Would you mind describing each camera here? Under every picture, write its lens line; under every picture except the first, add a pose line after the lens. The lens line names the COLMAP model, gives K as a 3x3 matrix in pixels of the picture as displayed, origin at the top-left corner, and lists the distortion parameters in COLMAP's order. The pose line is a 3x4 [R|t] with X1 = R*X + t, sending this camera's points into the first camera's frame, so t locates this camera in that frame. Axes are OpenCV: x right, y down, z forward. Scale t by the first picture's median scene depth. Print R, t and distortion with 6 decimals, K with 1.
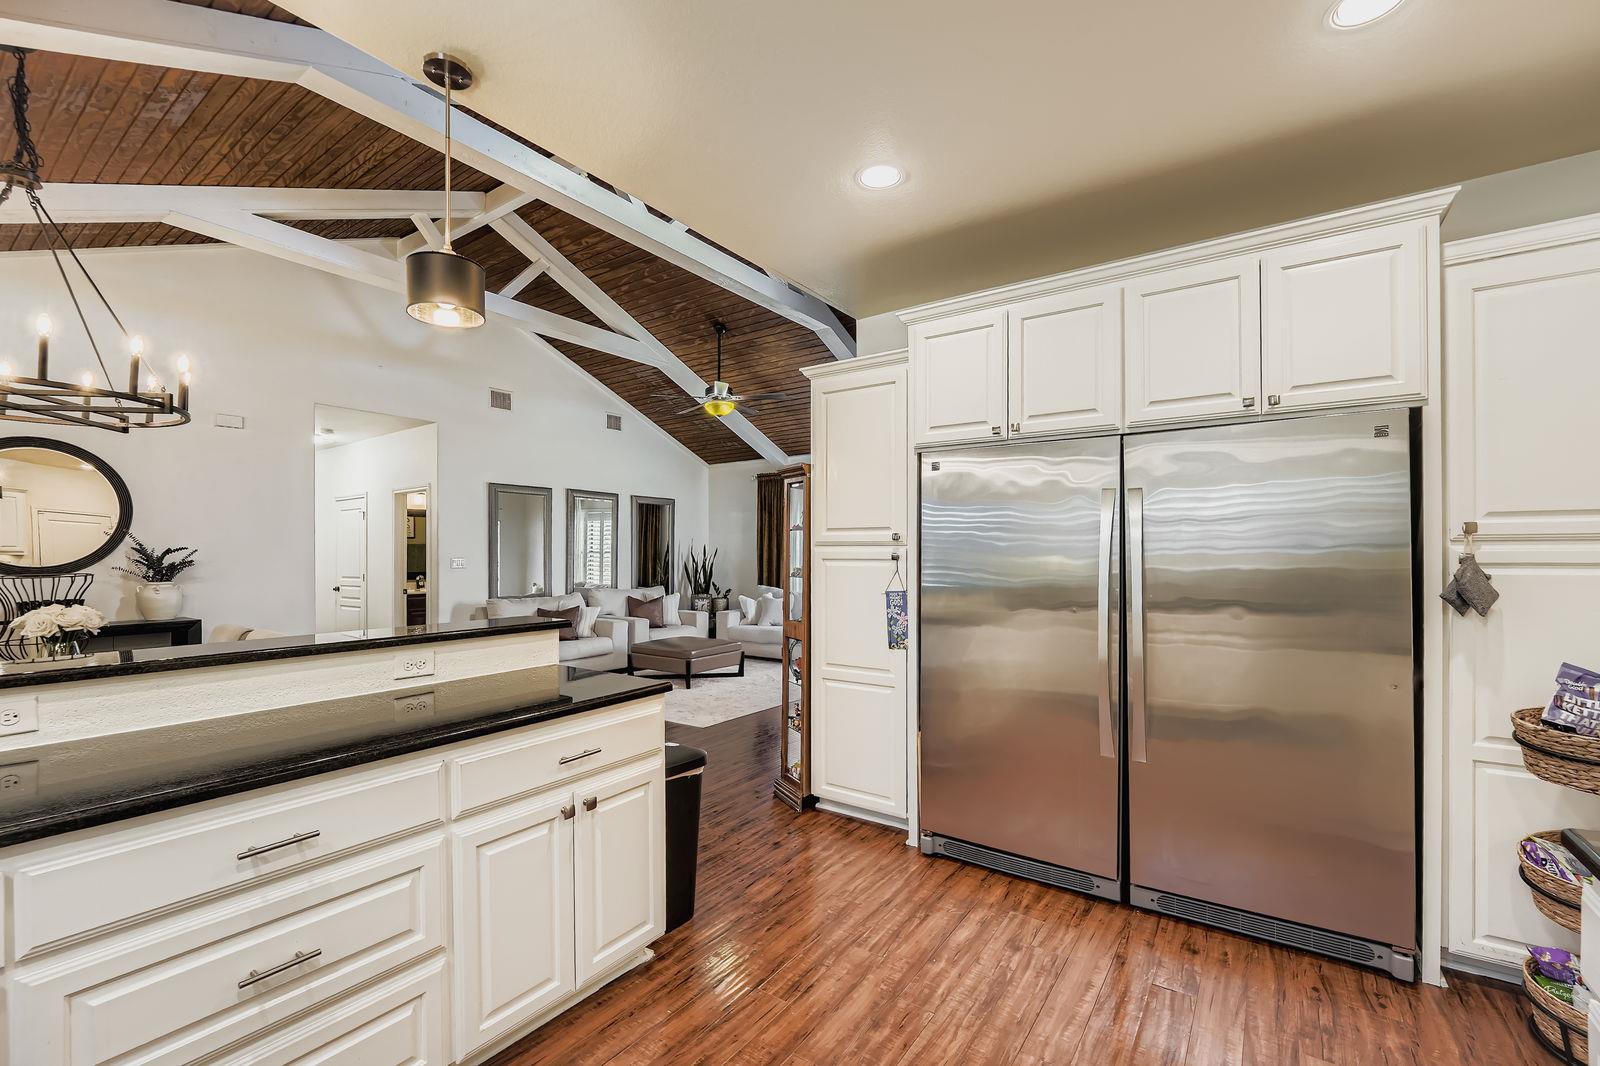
lens RADIAL K [[667.5, 0, 805.3], [0, 667.5, 553.5], [0, 0, 1]] dist [-0.008364, -0.001347]
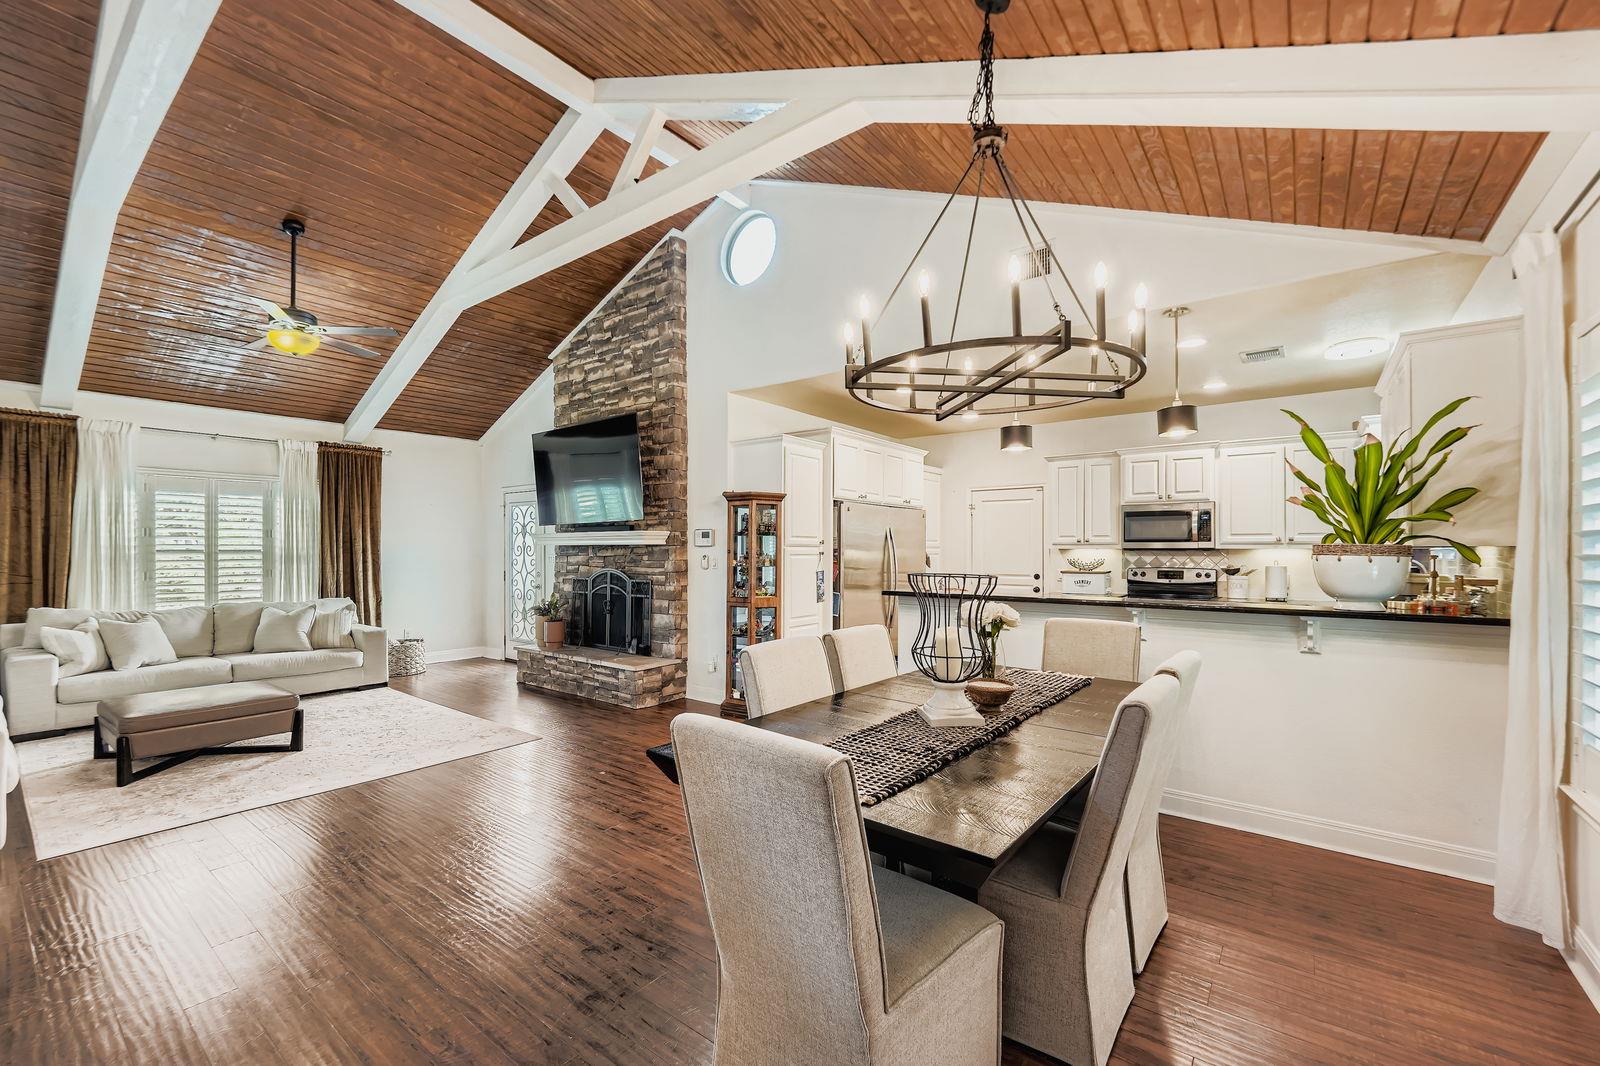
lens RADIAL K [[667.5, 0, 800.8], [0, 667.5, 545.7], [0, 0, 1]] dist [-0.008364, -0.001347]
pose [[0.043276, 0.006633, 0.999041, -0.619454], [0.000817, 0.999977, -0.006675, -0.001038], [-0.999063, 0.001105, 0.043269, 0.344093]]
